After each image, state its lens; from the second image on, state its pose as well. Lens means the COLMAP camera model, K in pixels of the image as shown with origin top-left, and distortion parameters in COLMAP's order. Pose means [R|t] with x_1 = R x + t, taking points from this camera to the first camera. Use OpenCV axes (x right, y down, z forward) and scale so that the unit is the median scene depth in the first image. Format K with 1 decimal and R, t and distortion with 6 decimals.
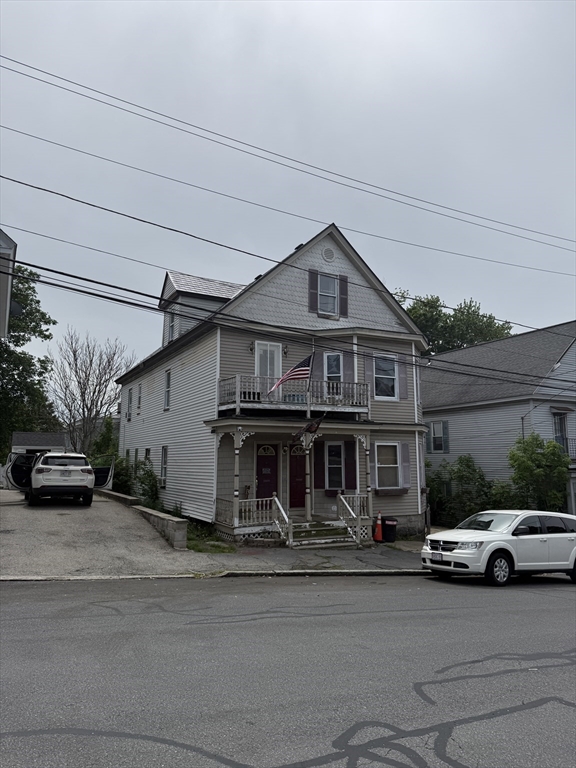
lens RADIAL K [[543.5, 0, 287.0], [0, 543.5, 383.7], [0, 0, 1]] dist [0.064381, -0.080267]
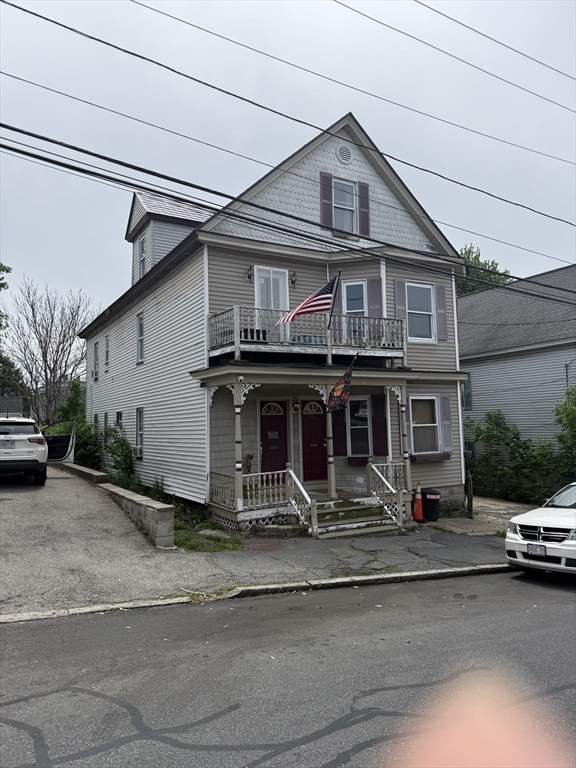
lens RADIAL K [[543.5, 0, 284.3], [0, 543.5, 385.9], [0, 0, 1]] dist [0.064381, -0.080267]
pose [[0.999098, -0.020541, 0.037178, -0.048140], [0.017951, 0.997475, 0.068708, 0.037172], [-0.038495, -0.067978, 0.996944, 0.230189]]
